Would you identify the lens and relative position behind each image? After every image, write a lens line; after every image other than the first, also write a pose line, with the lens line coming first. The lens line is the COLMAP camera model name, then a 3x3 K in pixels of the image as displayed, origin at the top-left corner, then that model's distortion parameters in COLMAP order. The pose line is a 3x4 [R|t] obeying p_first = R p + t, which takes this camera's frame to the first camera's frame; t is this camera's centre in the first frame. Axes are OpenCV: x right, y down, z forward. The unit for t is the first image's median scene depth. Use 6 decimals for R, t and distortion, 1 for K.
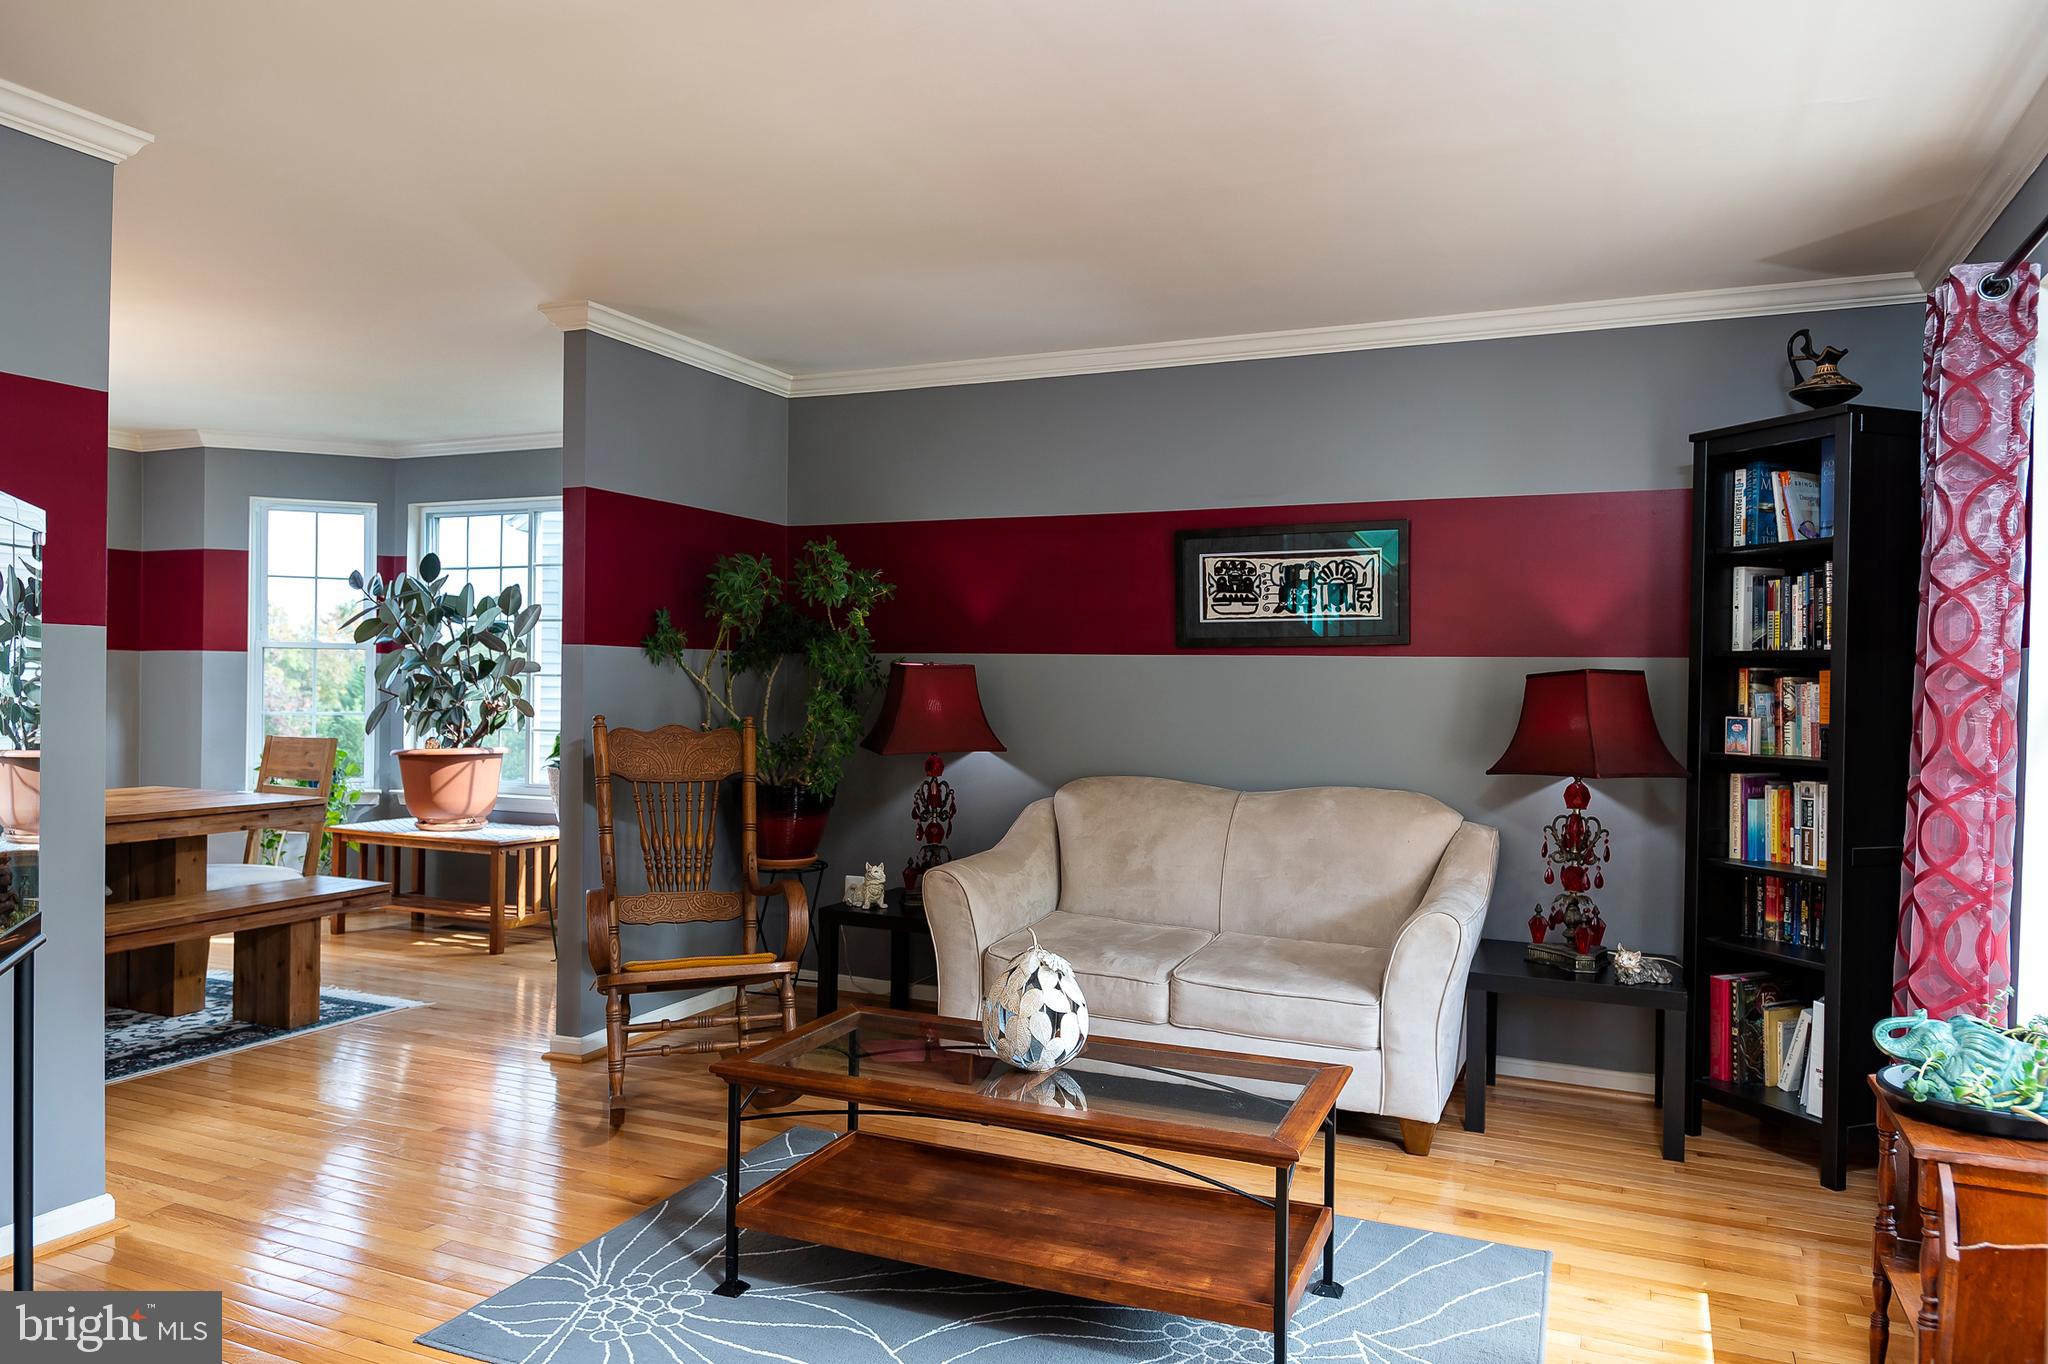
lens RADIAL K [[1366.9, 0, 1024.0], [0, 1366.9, 682.0], [0, 0, 1]] dist [0.034779, -0.003107]
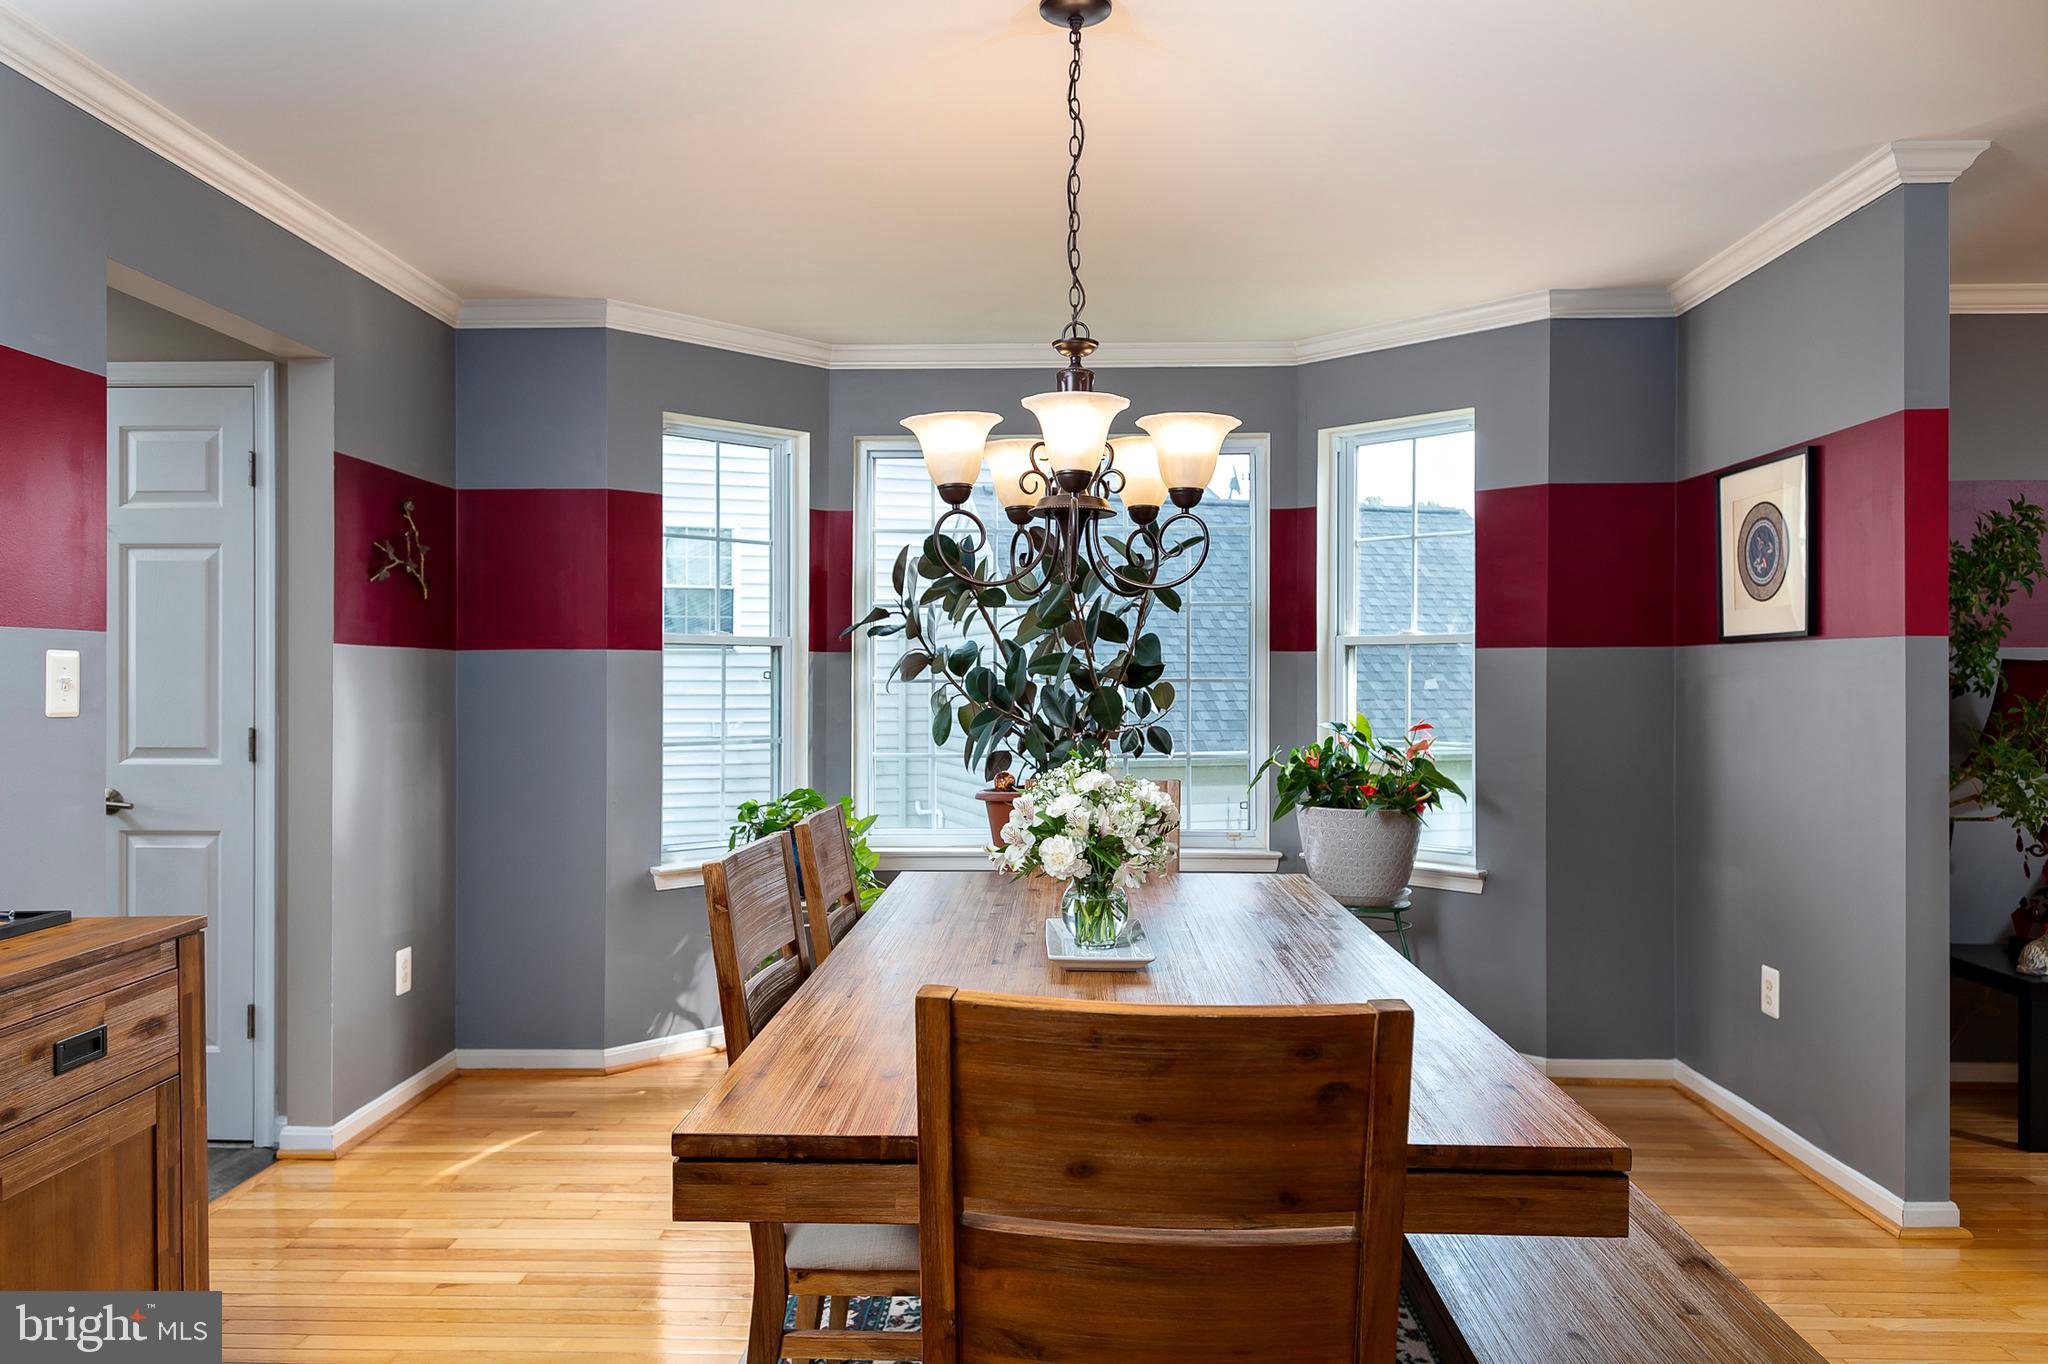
lens RADIAL K [[1366.9, 0, 1024.0], [0, 1366.9, 682.0], [0, 0, 1]] dist [0.034779, -0.003107]
pose [[0.922664, -0.013517, 0.385368, -0.659191], [0.011612, 0.999906, 0.007270, -0.010019], [-0.385430, -0.002233, 0.922734, 0.344675]]
